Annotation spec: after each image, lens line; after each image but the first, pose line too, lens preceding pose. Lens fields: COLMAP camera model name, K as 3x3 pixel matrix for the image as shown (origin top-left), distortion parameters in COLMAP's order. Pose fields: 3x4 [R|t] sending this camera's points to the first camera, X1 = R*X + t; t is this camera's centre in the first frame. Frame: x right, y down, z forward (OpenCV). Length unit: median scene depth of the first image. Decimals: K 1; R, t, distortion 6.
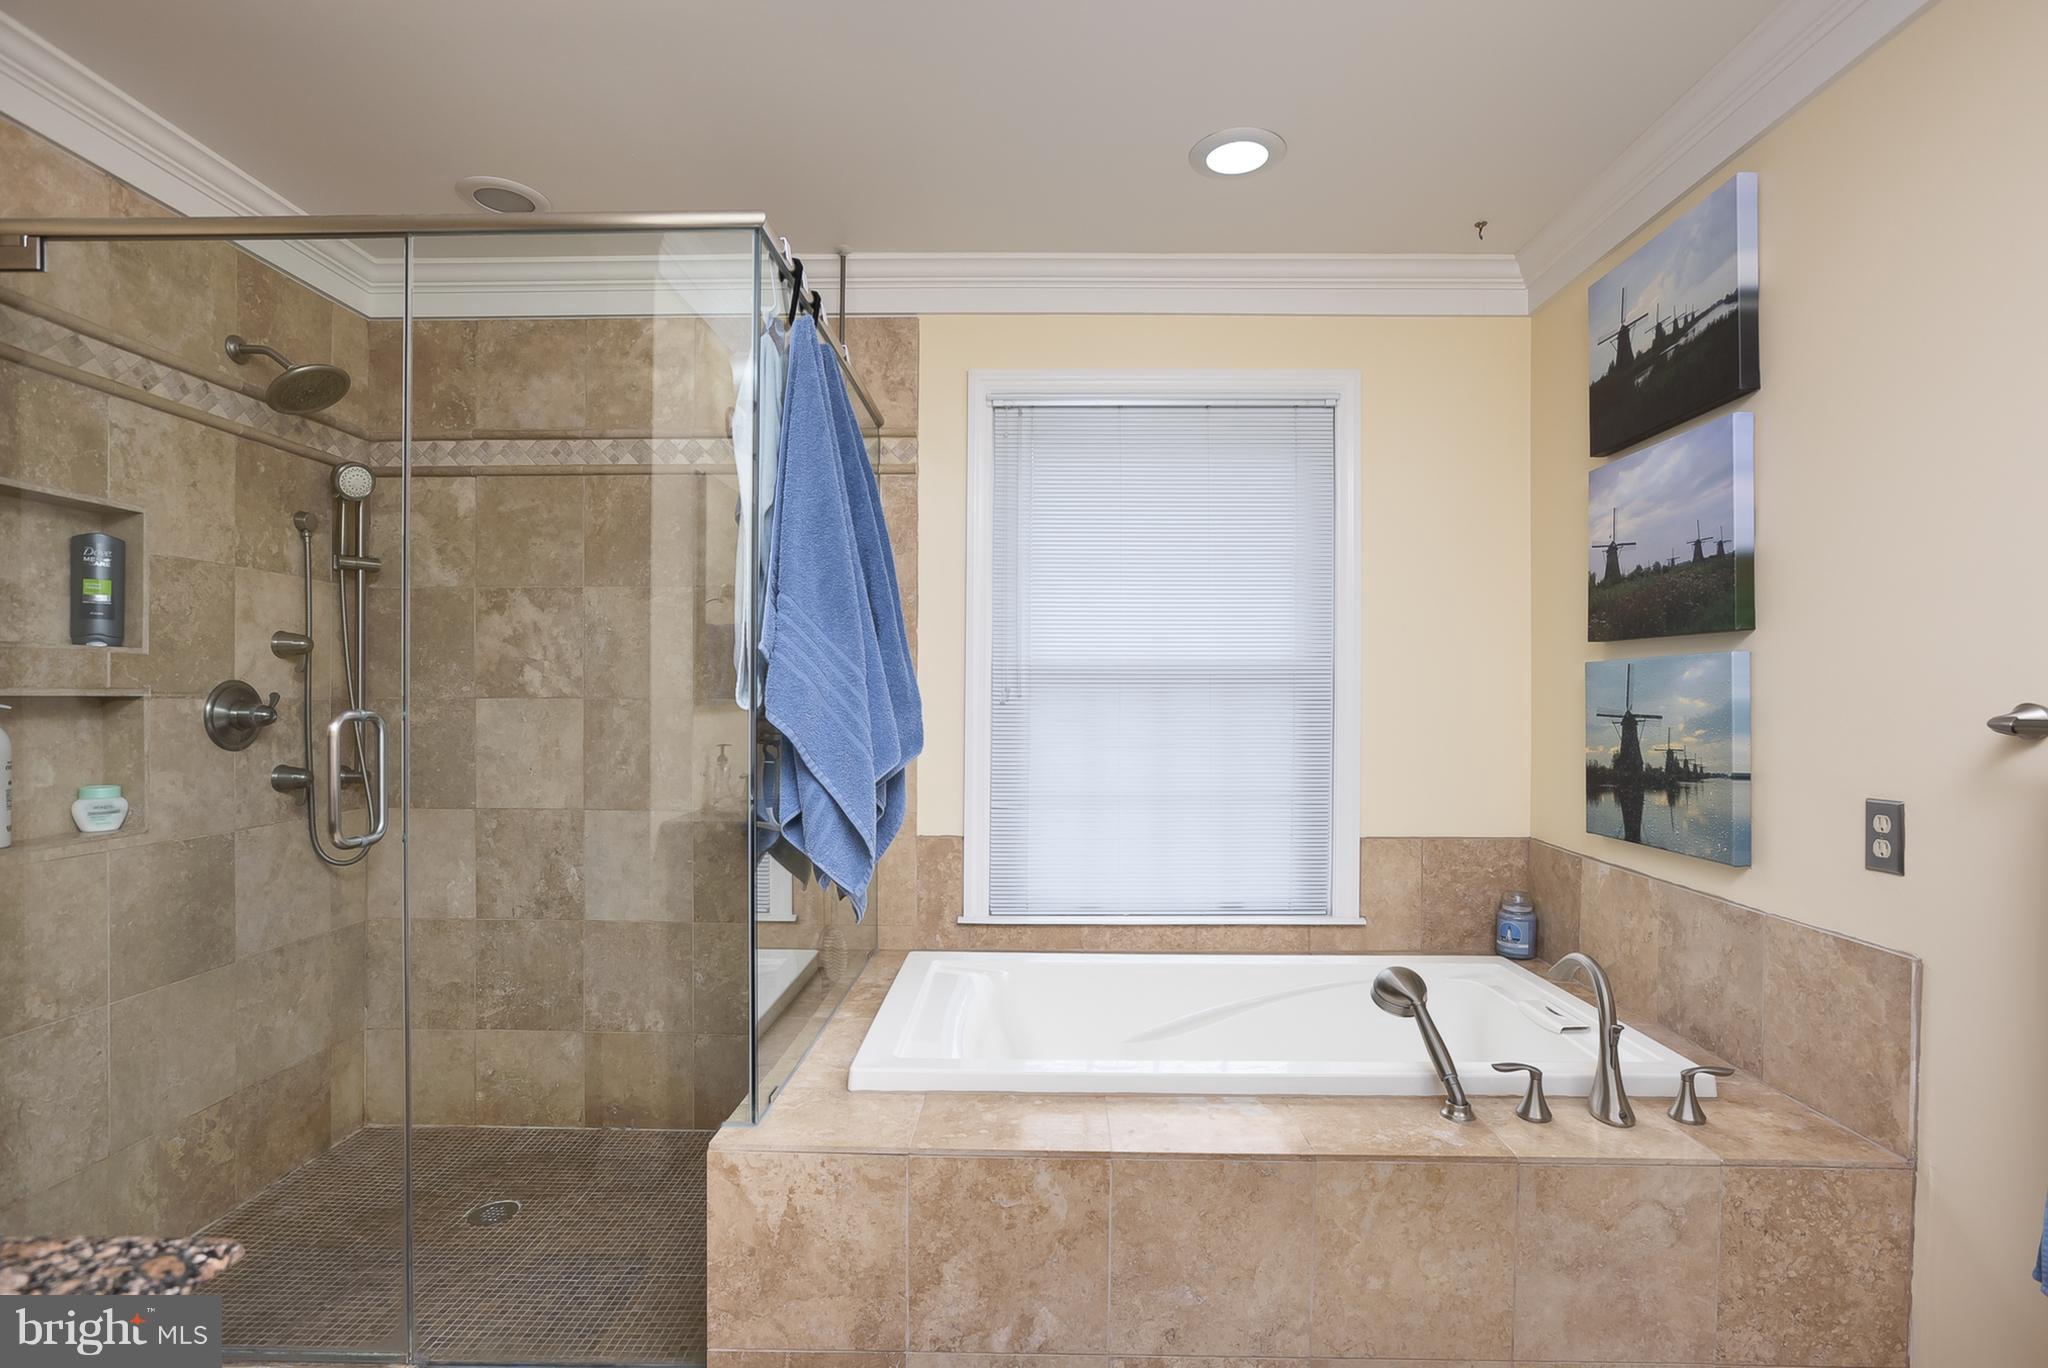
lens RADIAL K [[1108.9, 0, 1035.8], [0, 1108.9, 696.6], [0, 0, 1]] dist [-0.004583, 0.002086]
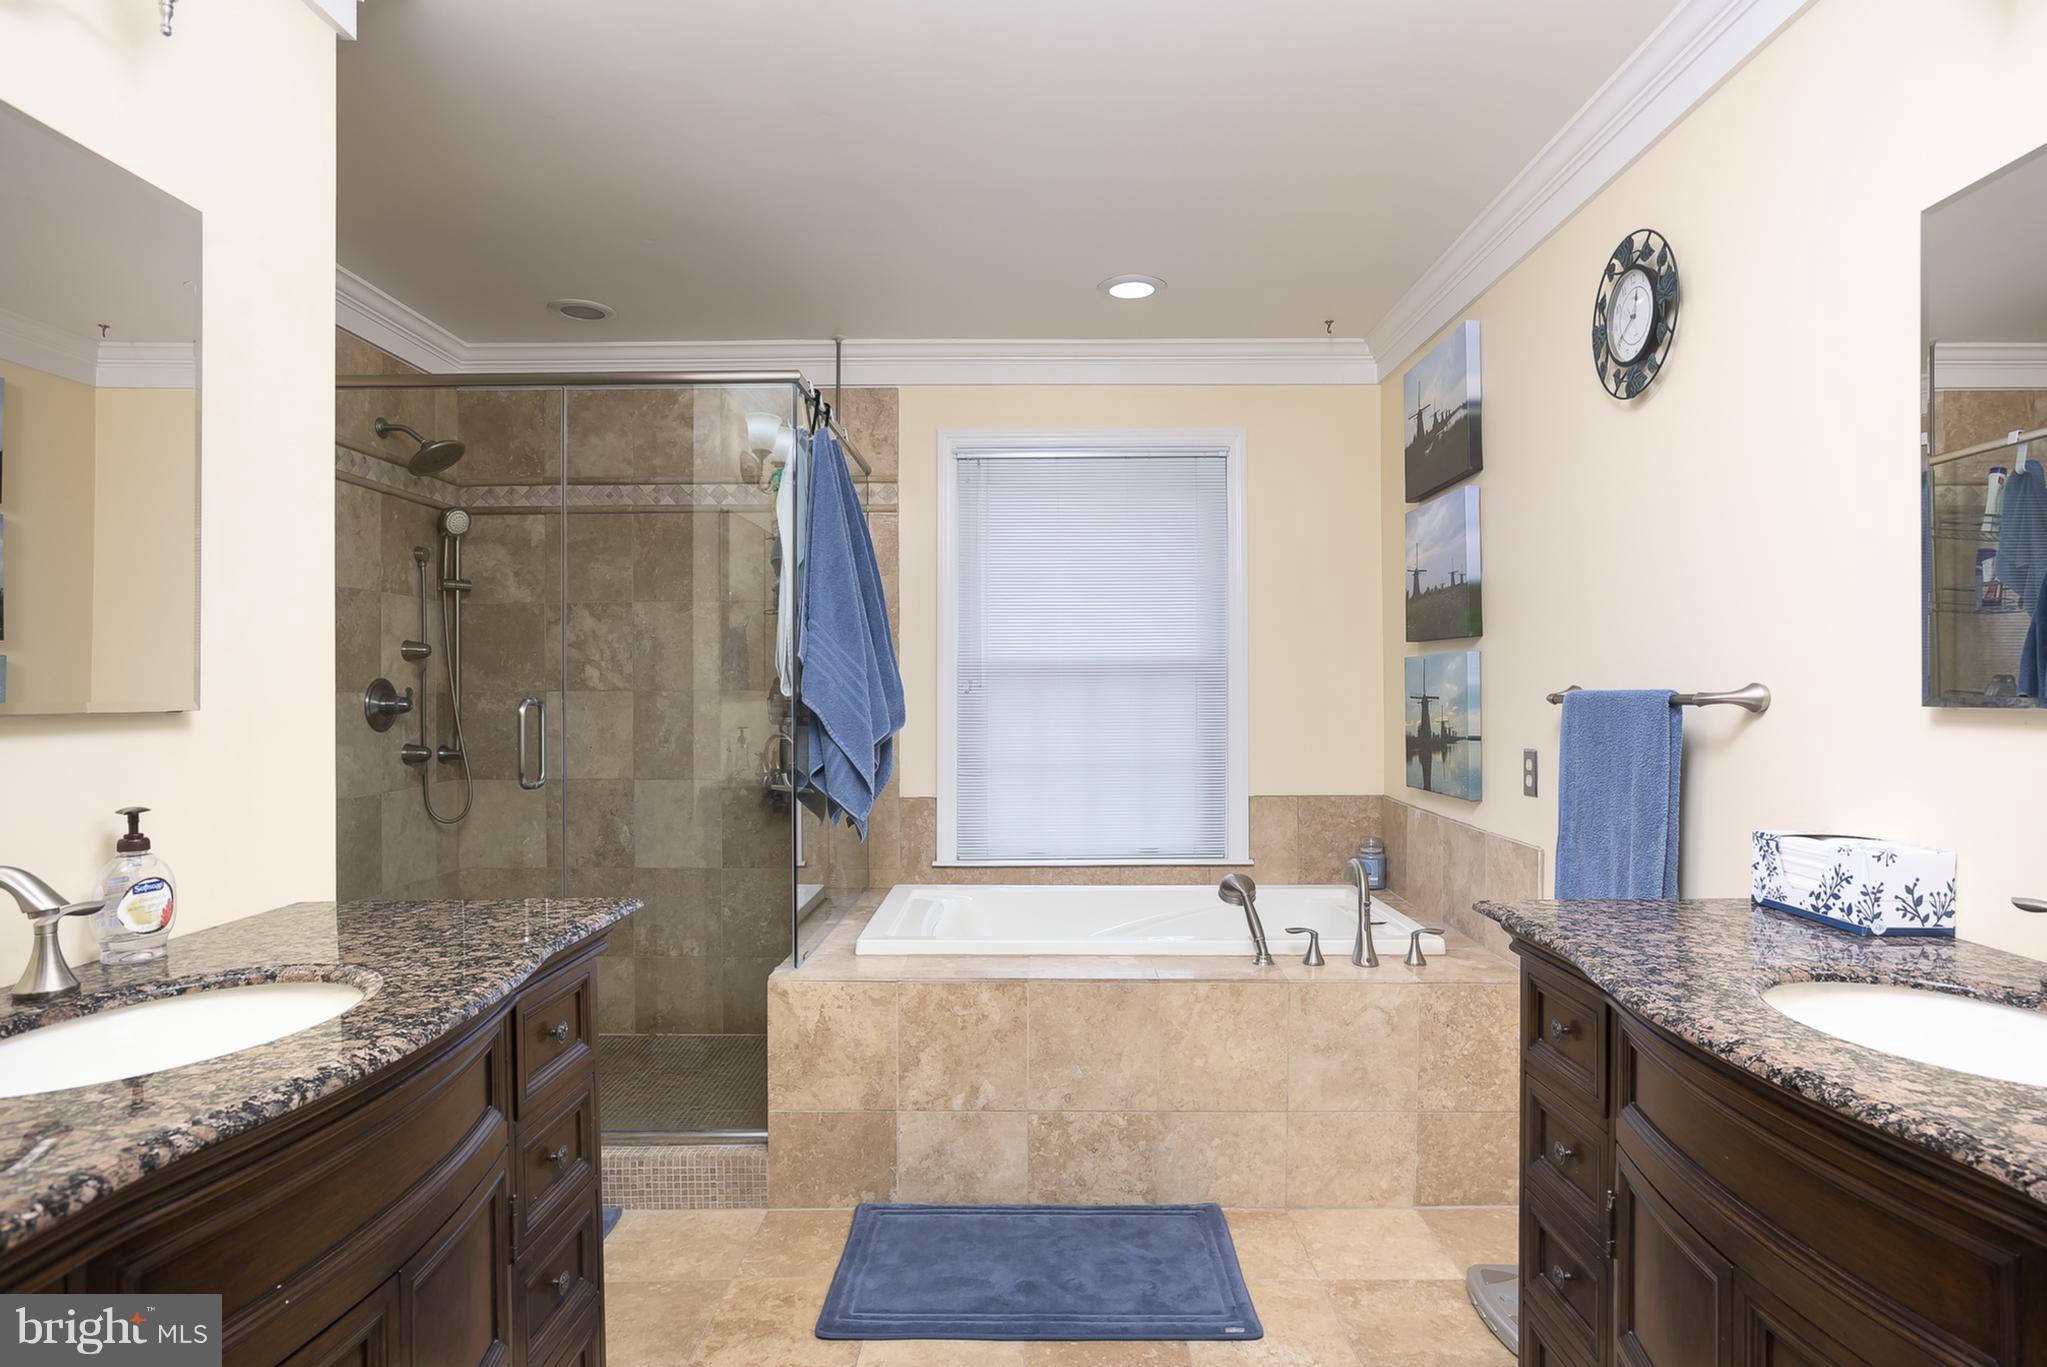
lens RADIAL K [[1108.4, 0, 1014.5], [0, 1108.4, 678.2], [0, 0, 1]] dist [-0.004583, 0.002086]
pose [[0.999973, -0.007276, 0.000591, 0.030060], [0.007280, 0.999937, -0.008581, 0.001622], [-0.000529, 0.008585, 0.999963, -0.329354]]
